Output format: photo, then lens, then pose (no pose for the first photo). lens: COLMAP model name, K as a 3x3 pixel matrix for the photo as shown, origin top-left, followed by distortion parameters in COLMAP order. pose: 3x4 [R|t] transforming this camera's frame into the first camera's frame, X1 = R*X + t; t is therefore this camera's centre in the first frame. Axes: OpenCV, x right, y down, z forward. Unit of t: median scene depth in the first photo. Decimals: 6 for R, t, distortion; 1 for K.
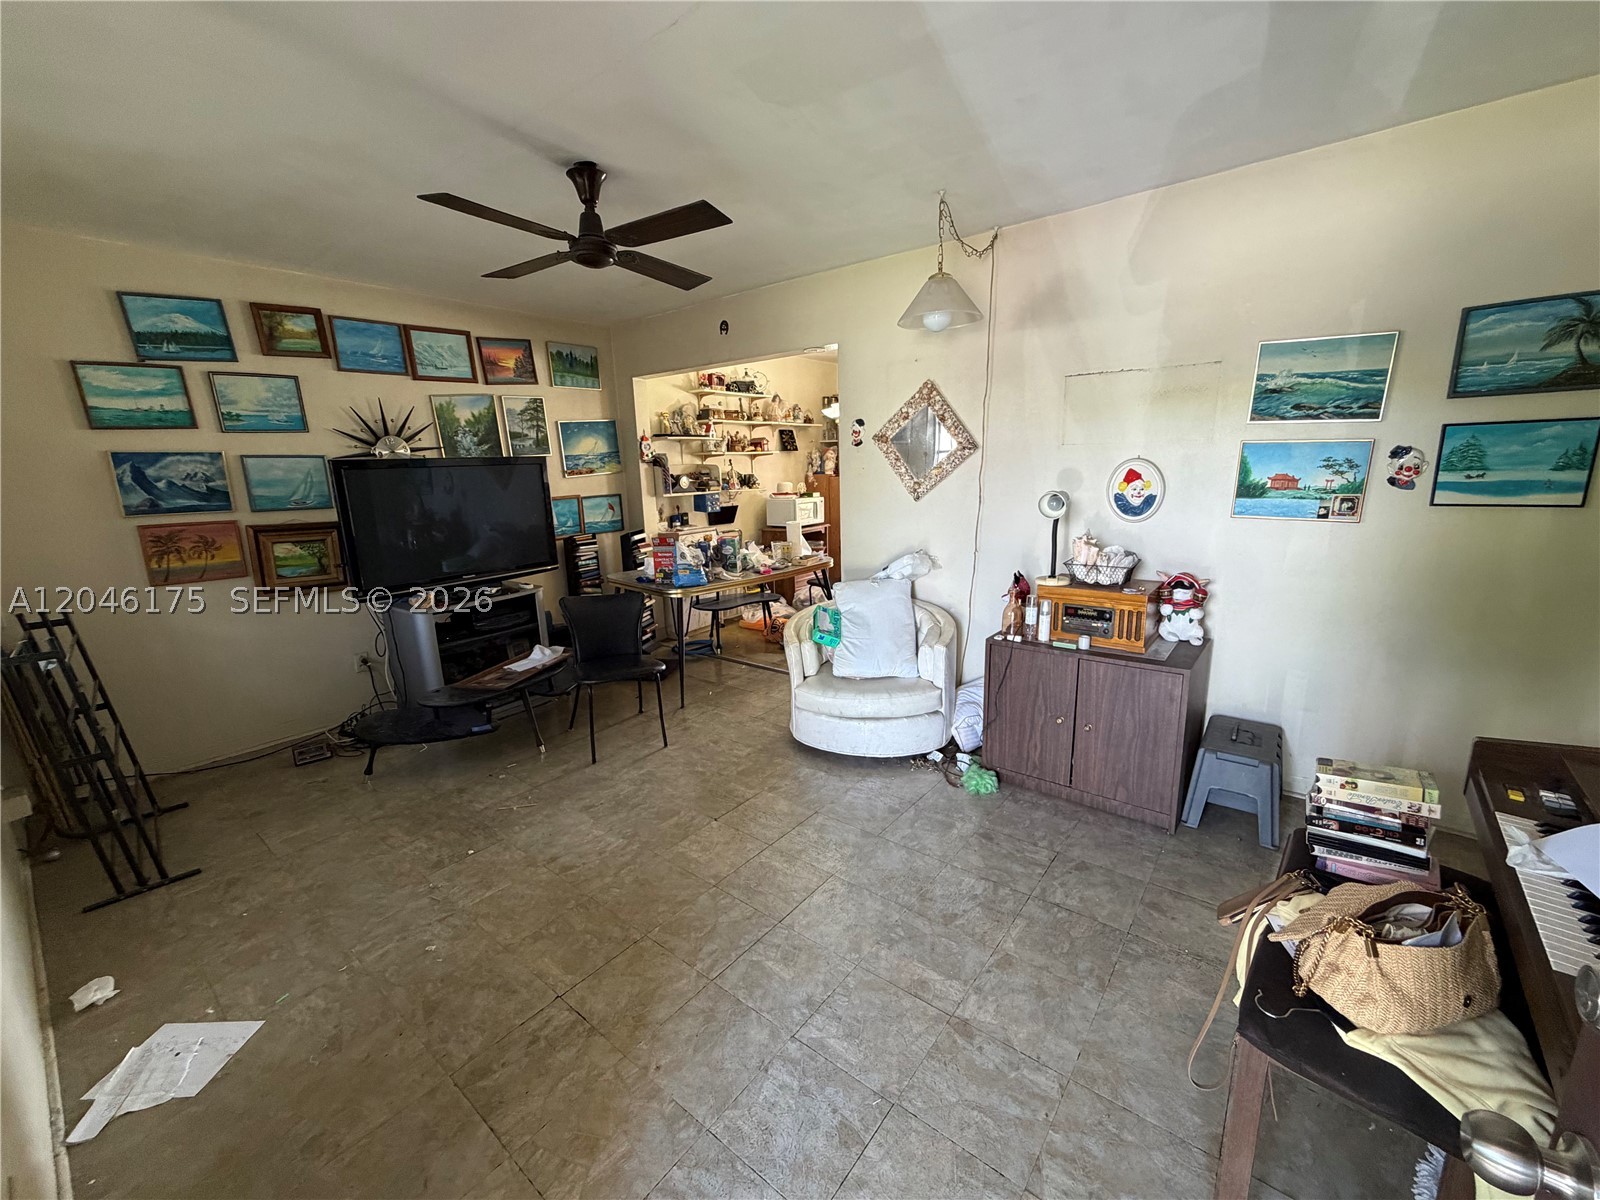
lens RADIAL K [[640.3, 0, 800.0], [0, 640.3, 600.0], [0, 0, 1]] dist [0.002437, -0.001464]
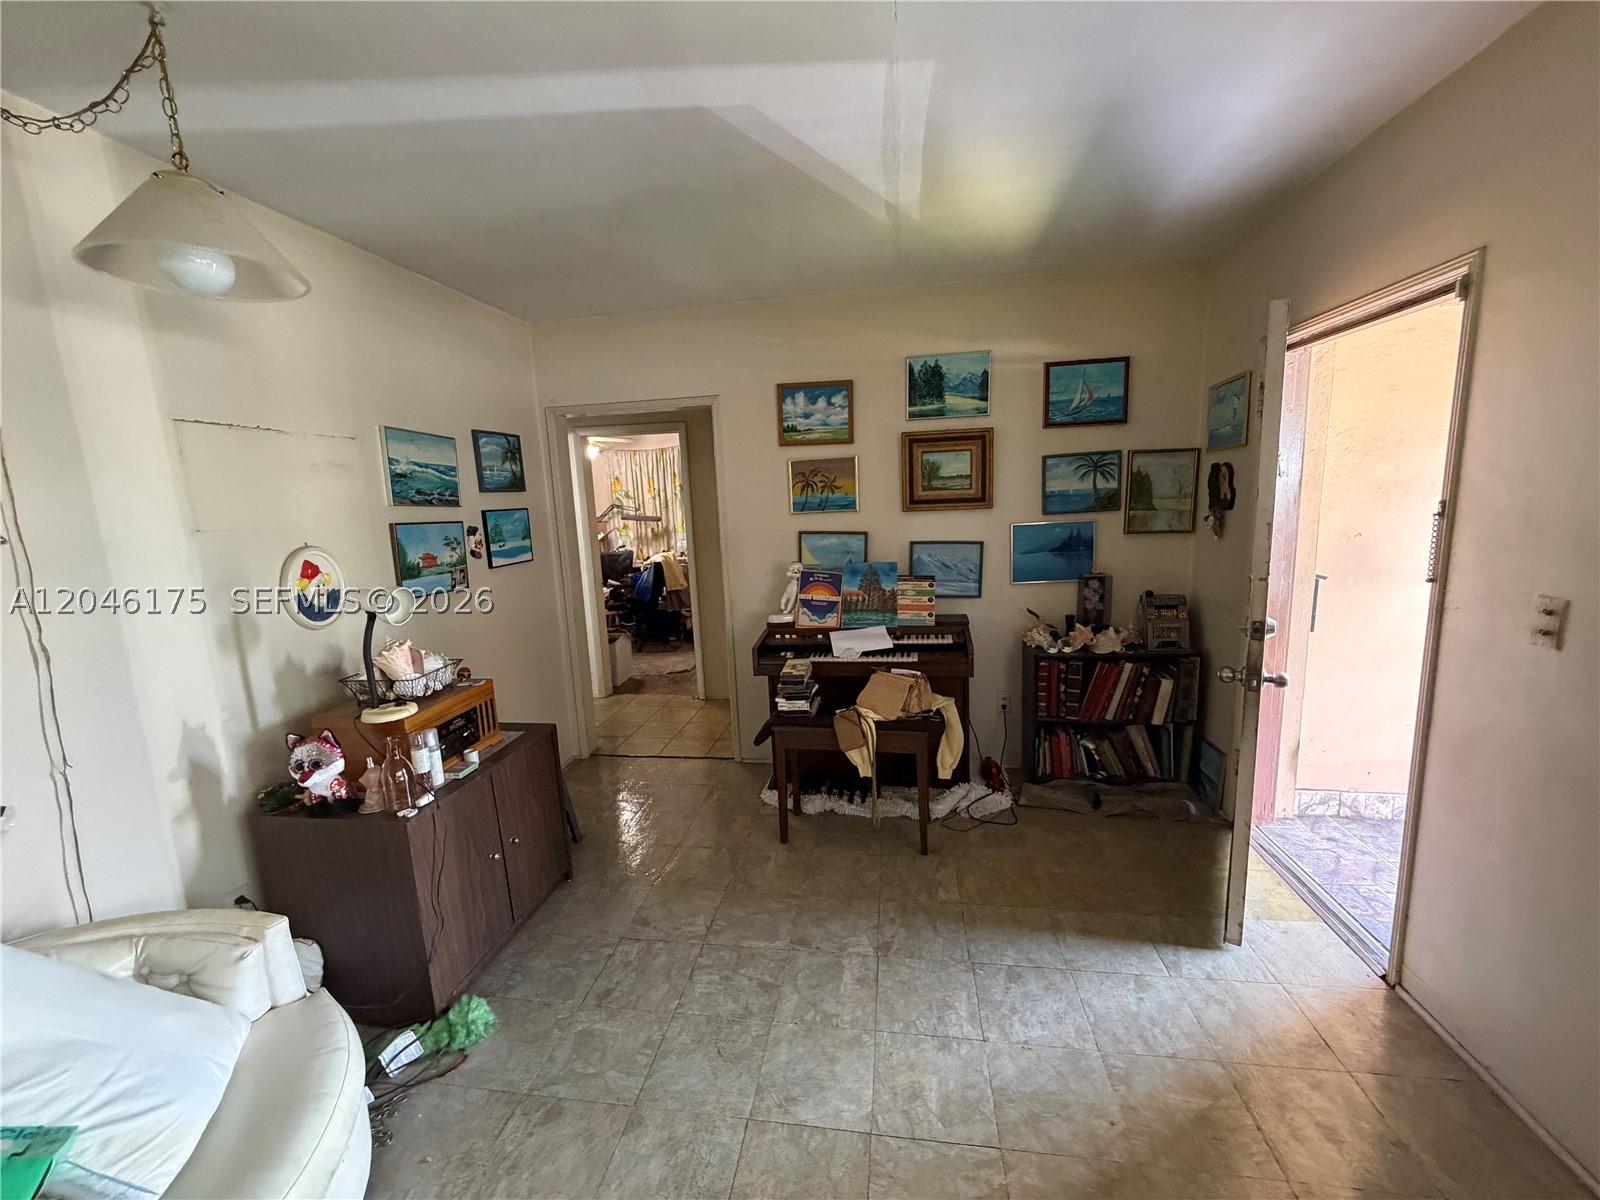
lens RADIAL K [[640.3, 0, 800.0], [0, 640.3, 600.0], [0, 0, 1]] dist [0.002437, -0.001464]
pose [[-0.491024, -0.086964, 0.866795, -0.336789], [0.245958, 0.940684, 0.233707, -0.155958], [-0.835704, 0.327951, -0.440508, 0.692874]]
